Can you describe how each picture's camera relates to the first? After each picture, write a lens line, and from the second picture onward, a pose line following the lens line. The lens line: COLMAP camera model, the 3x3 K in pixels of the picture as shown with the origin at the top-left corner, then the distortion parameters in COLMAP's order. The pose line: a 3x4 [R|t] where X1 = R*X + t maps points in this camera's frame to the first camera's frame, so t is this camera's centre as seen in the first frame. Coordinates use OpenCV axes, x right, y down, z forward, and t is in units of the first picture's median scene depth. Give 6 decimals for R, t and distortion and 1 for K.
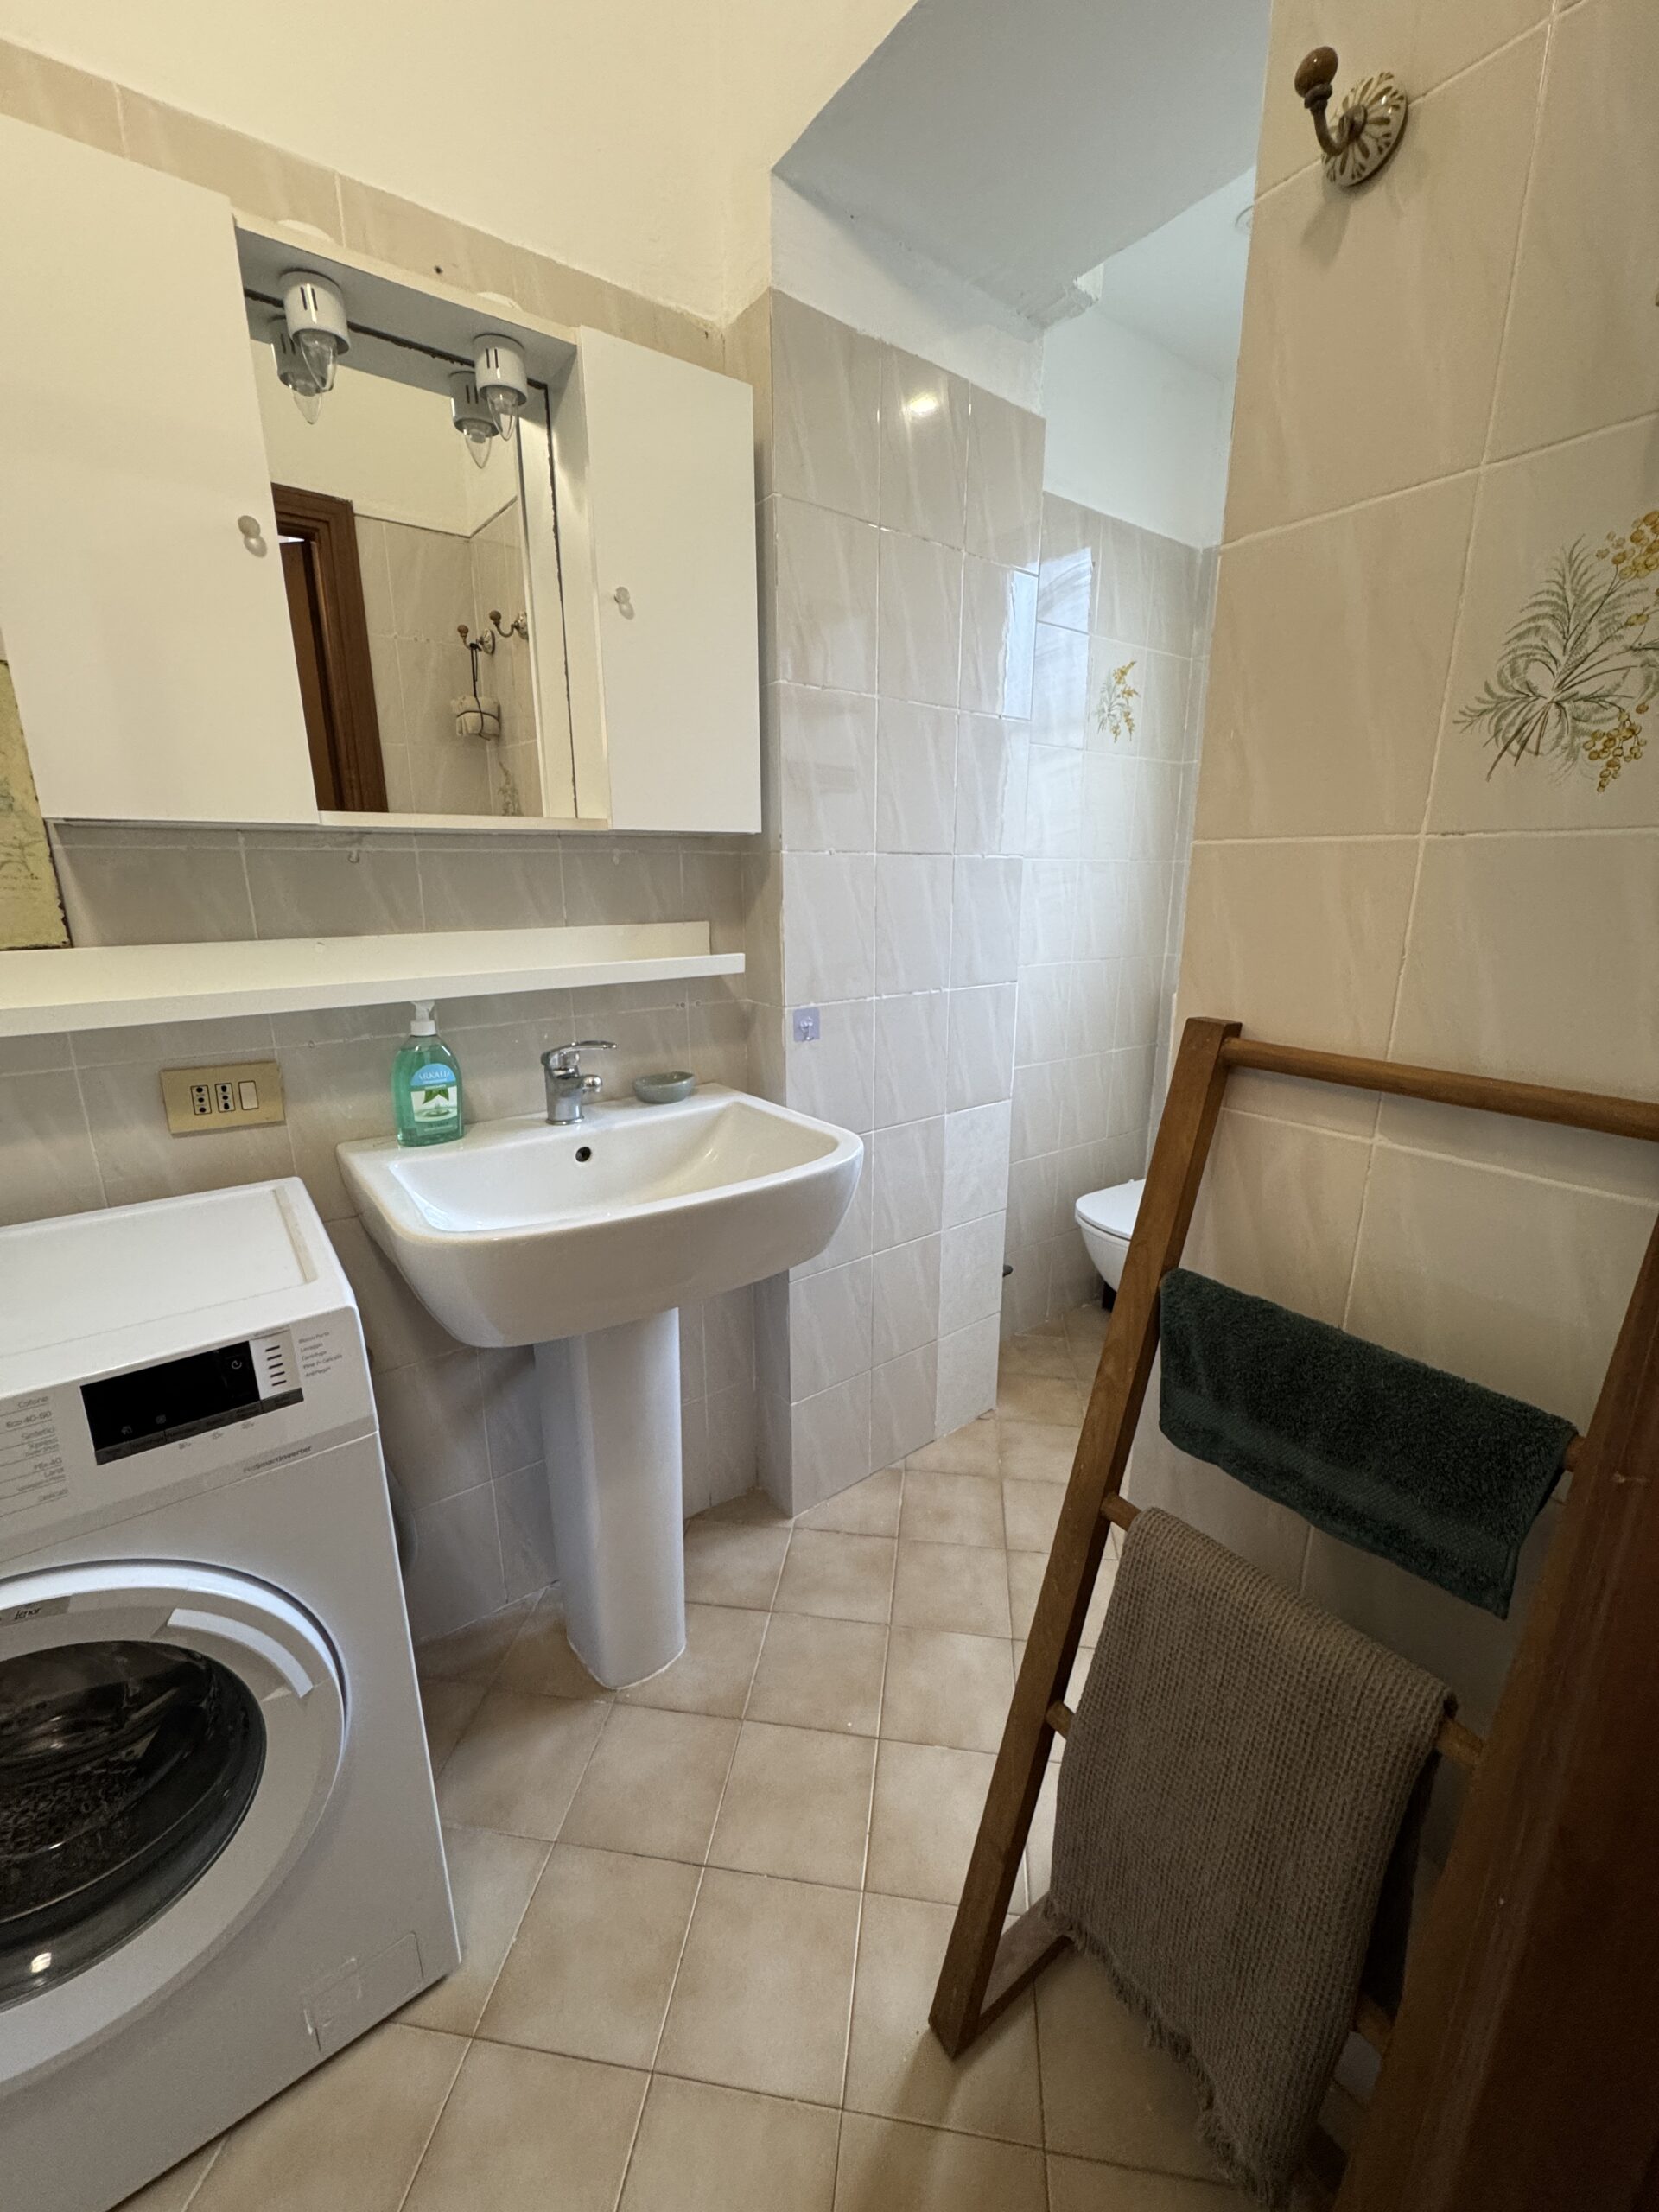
lens RADIAL K [[881.2, 0, 830.8], [0, 881.2, 1102.6], [0, 0, 1]] dist [-0.003533, 0.000293]
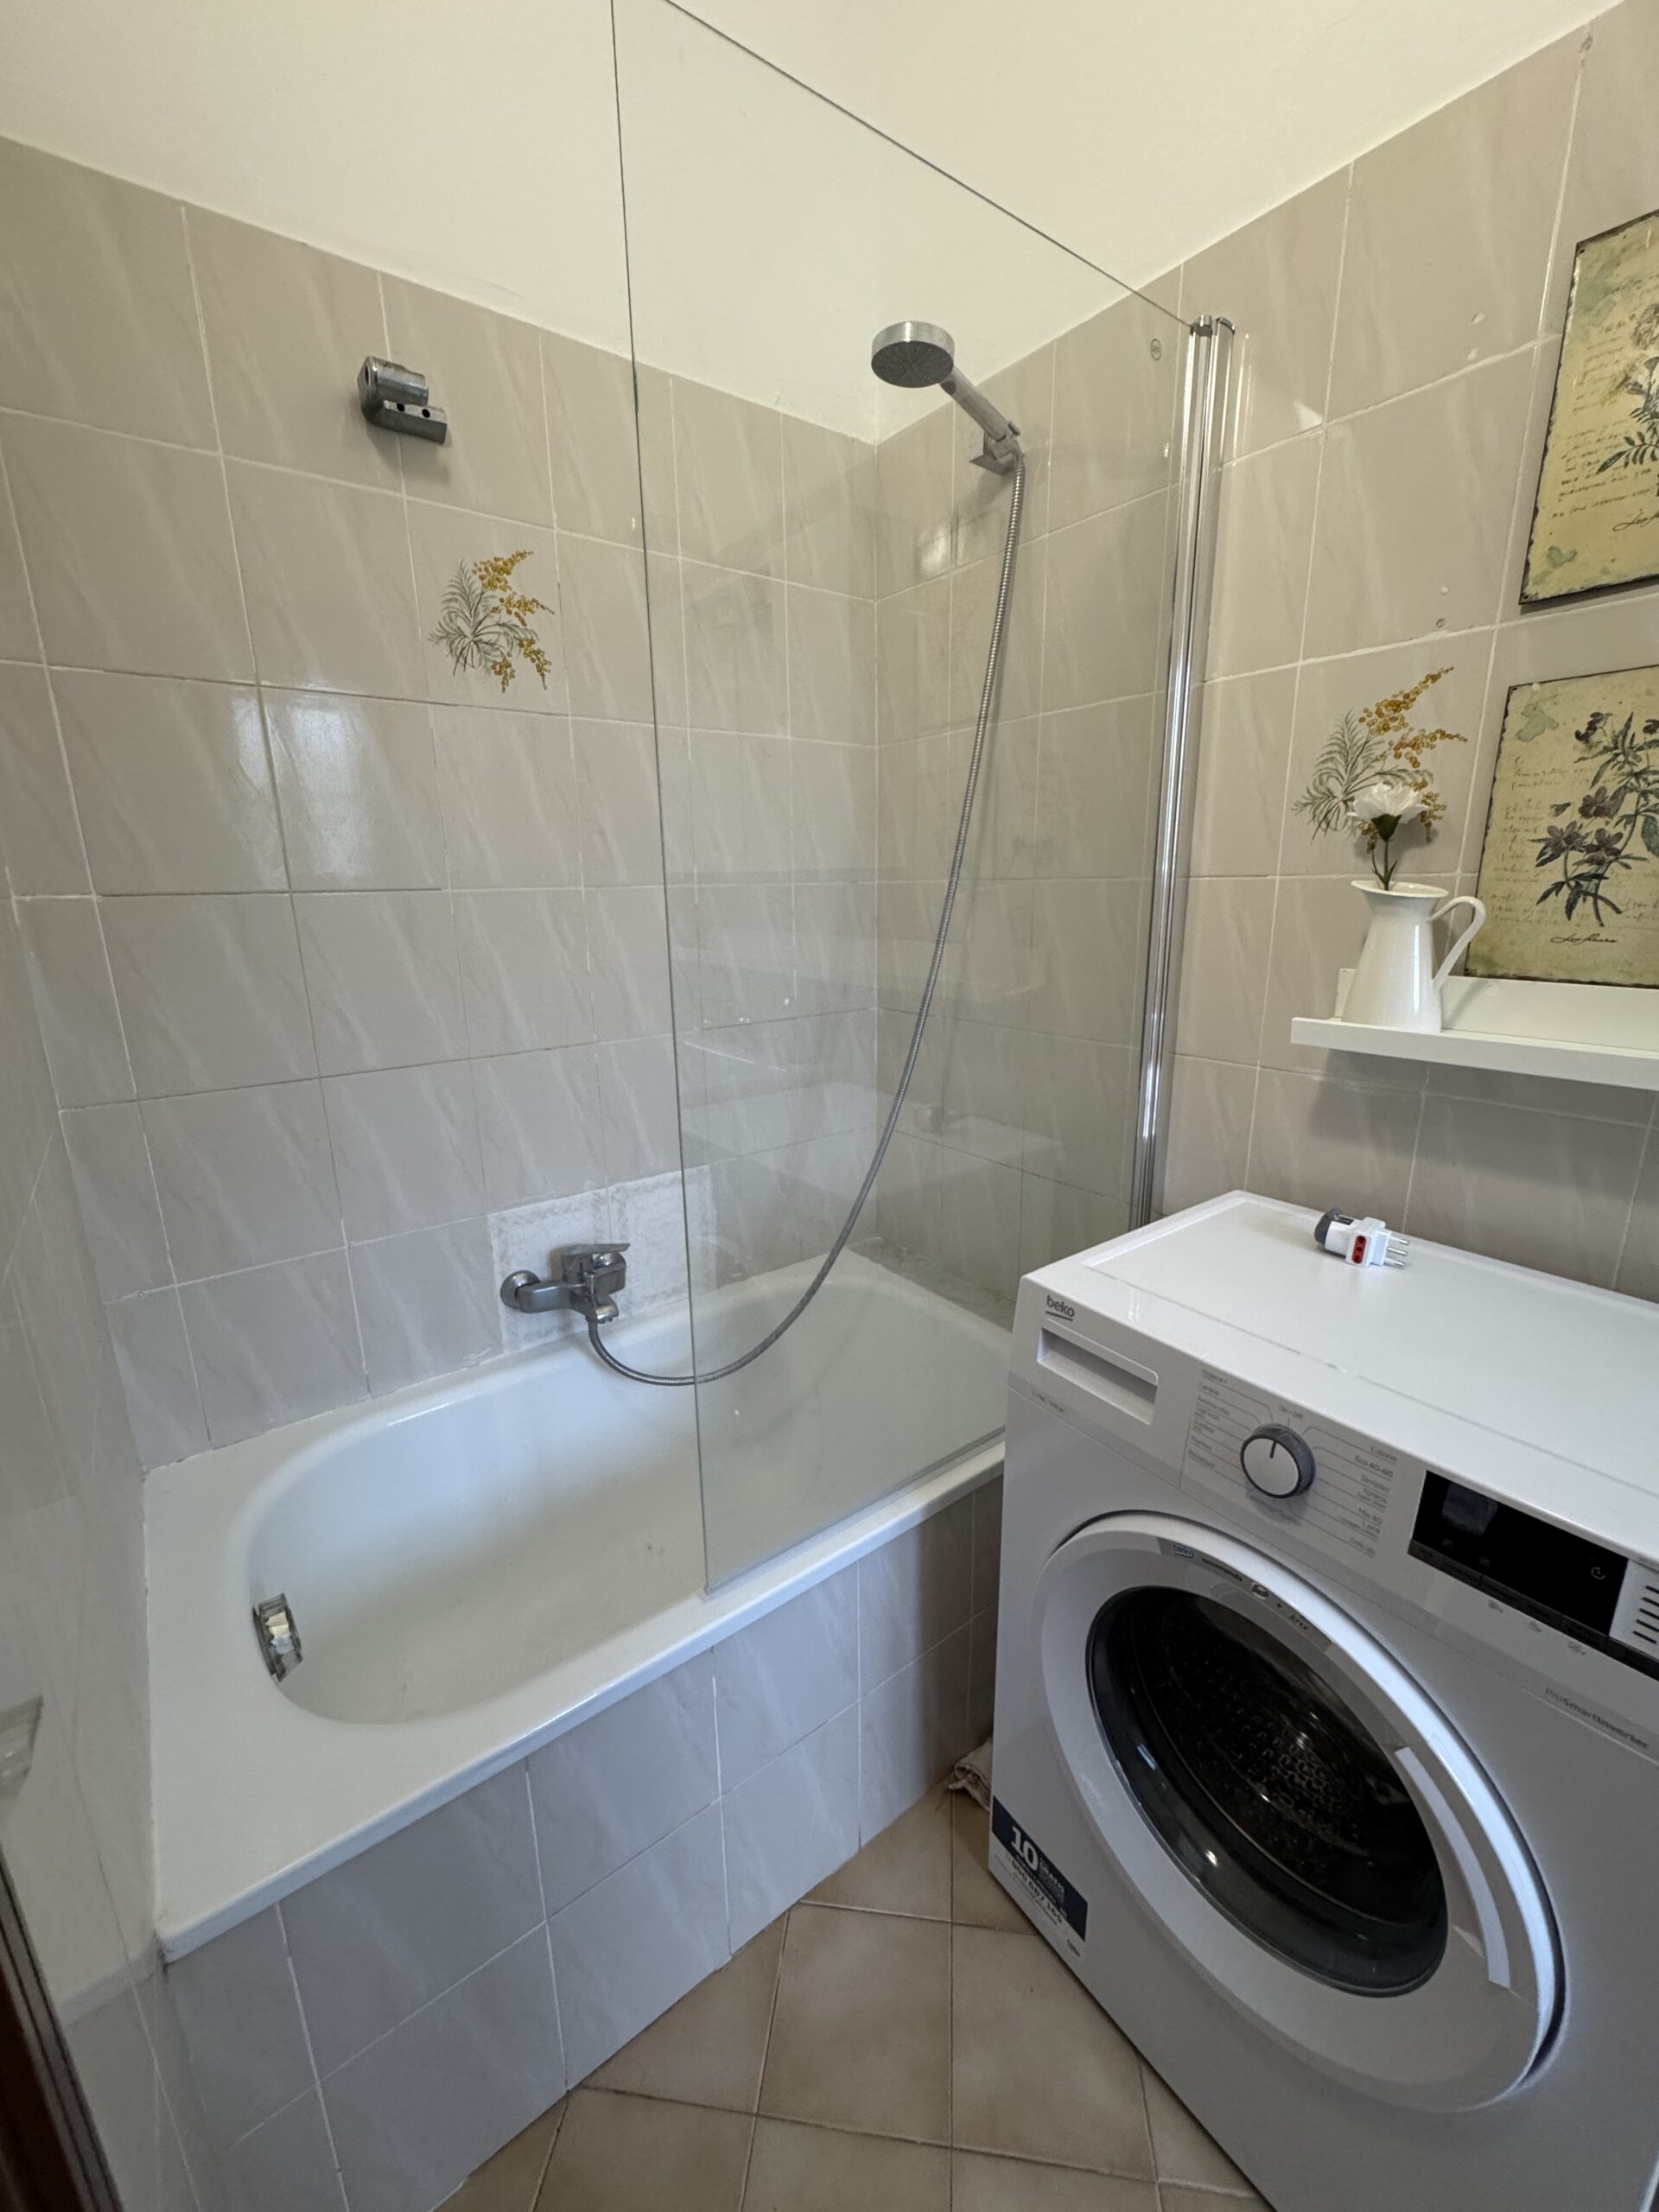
lens RADIAL K [[882.4, 0, 833.2], [0, 882.4, 1103.1], [0, 0, 1]] dist [-0.002964, 0.000691]
pose [[0.009326, 0.247597, -0.968818, -0.034058], [-0.241174, 0.940816, 0.238119, -0.065771], [0.970437, 0.231433, 0.068488, 0.142827]]
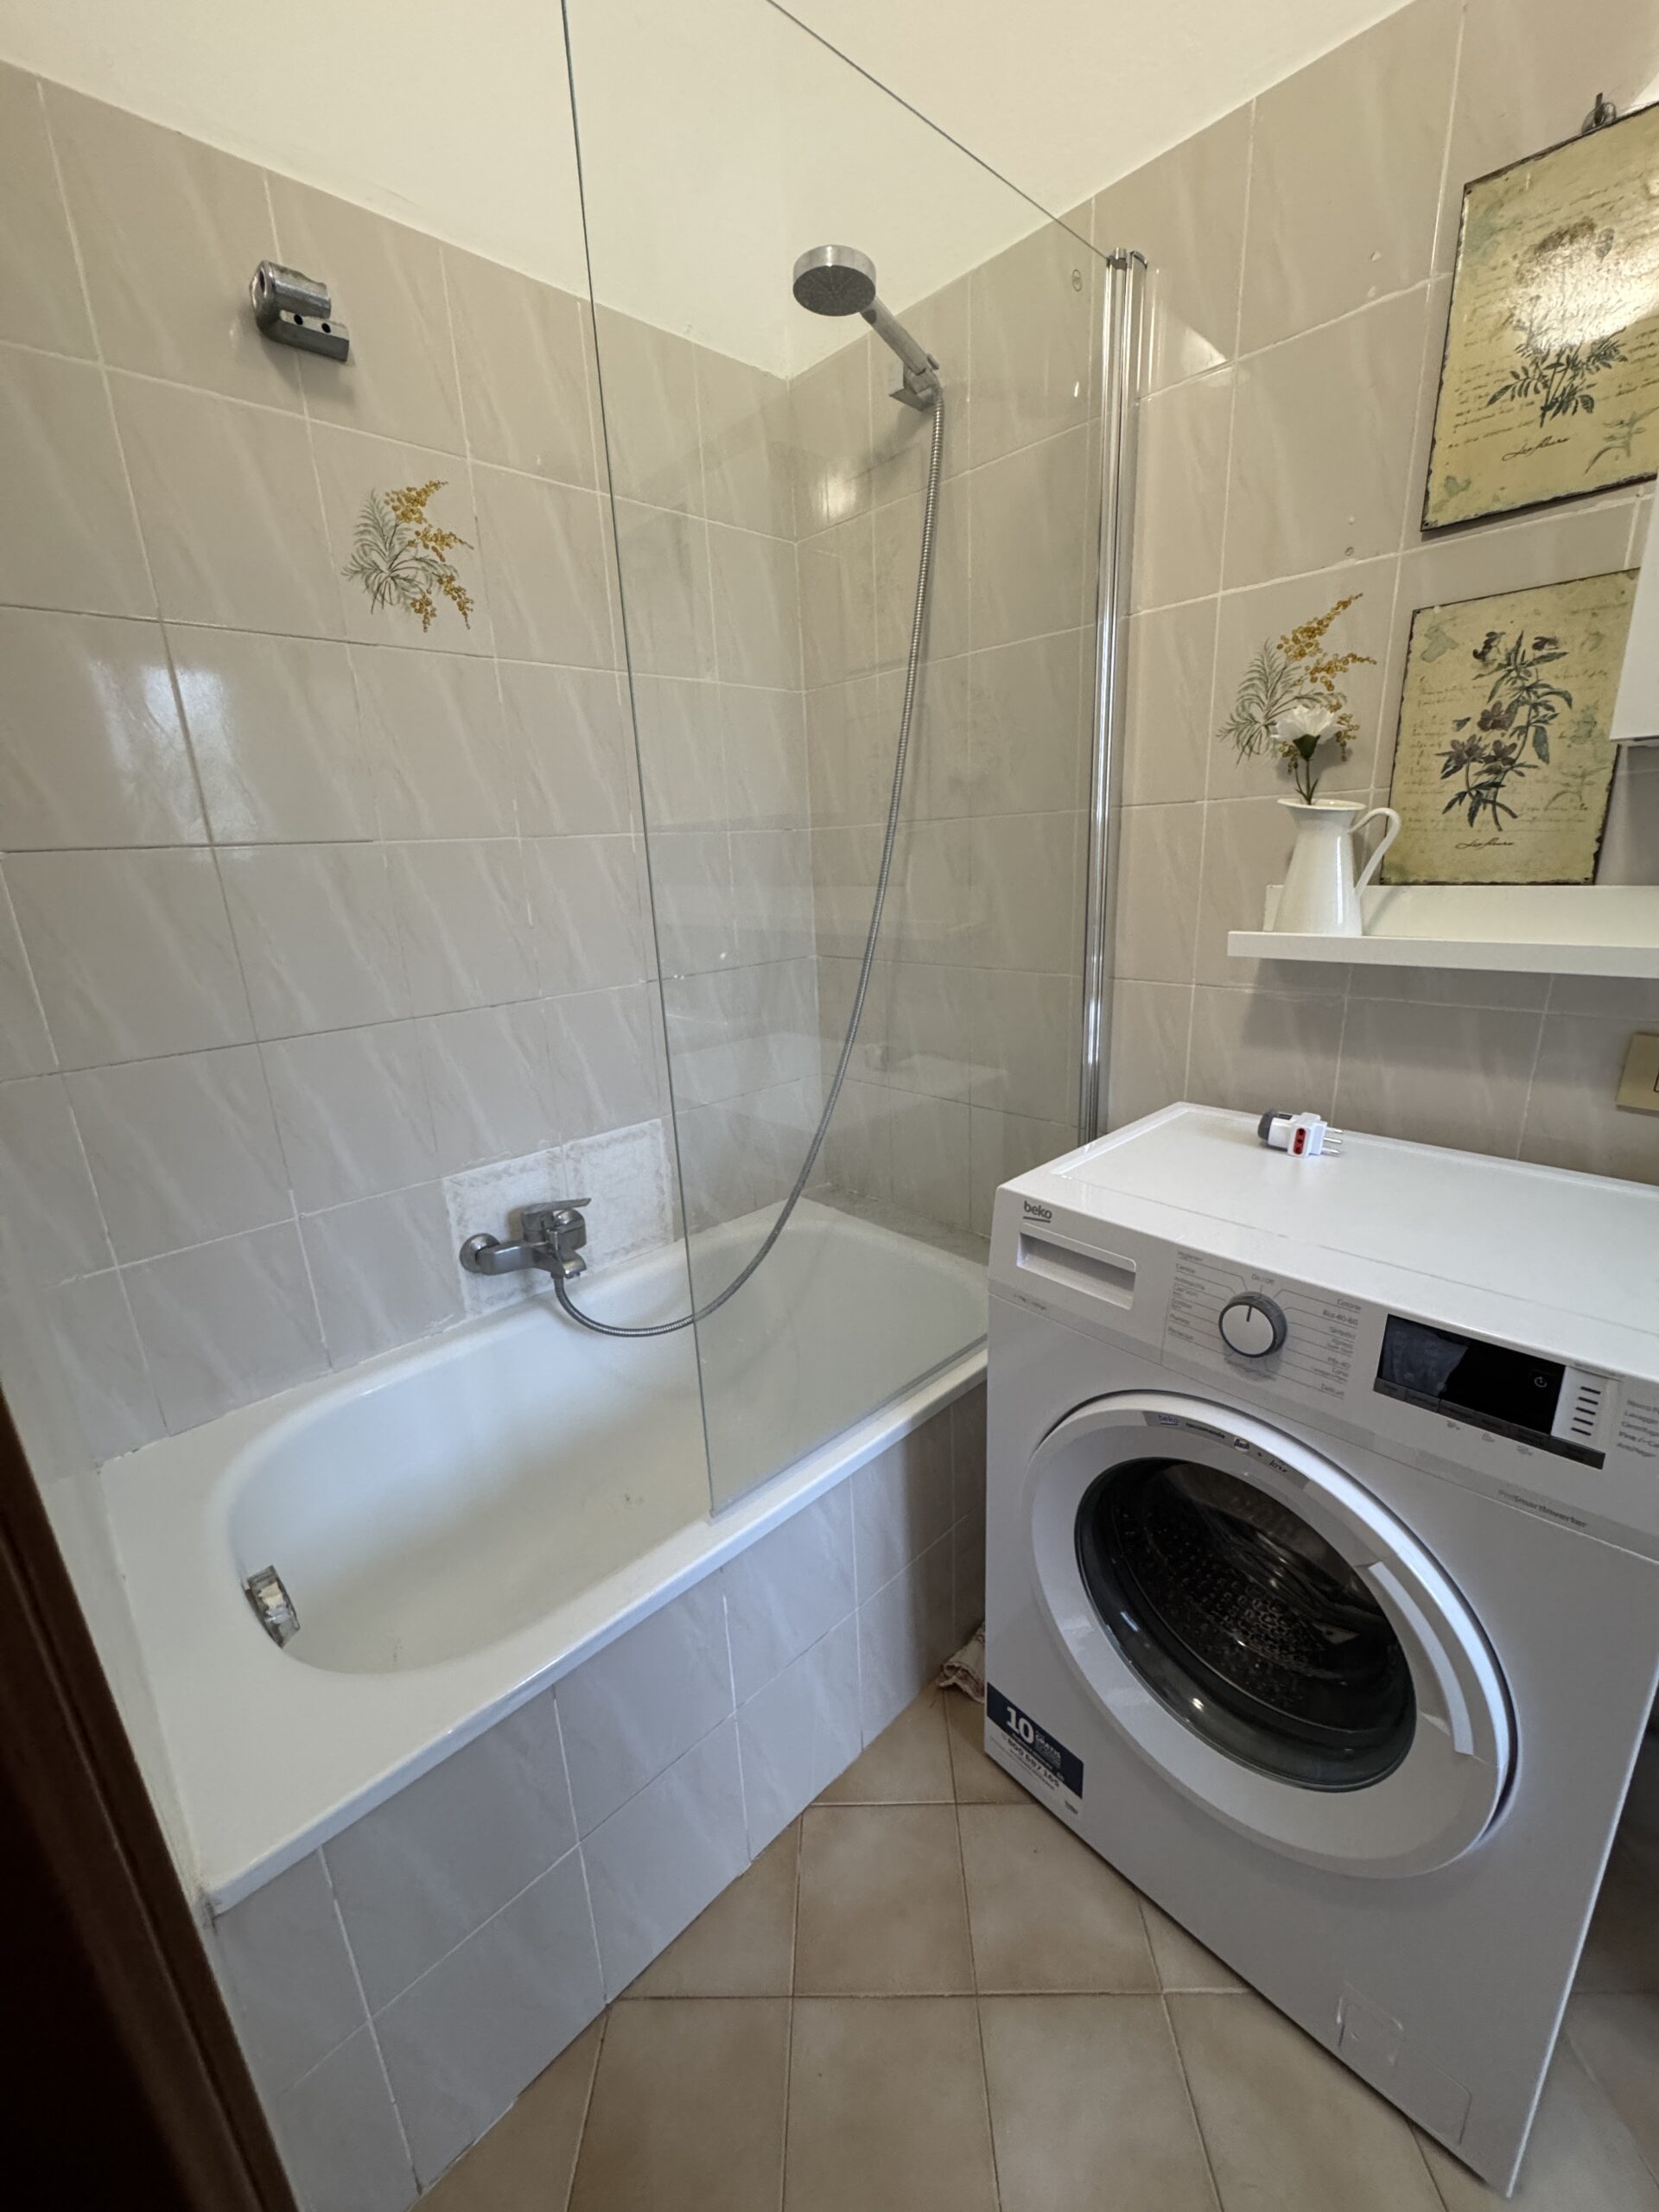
lens RADIAL K [[881.5, 0, 831.7], [0, 881.5, 1103.8], [0, 0, 1]] dist [-0.003164, 0.000804]
pose [[0.120304, 0.275585, -0.953719, -0.011188], [-0.210548, 0.945924, 0.246773, -0.015710], [0.970153, 0.171116, 0.171823, 0.089042]]
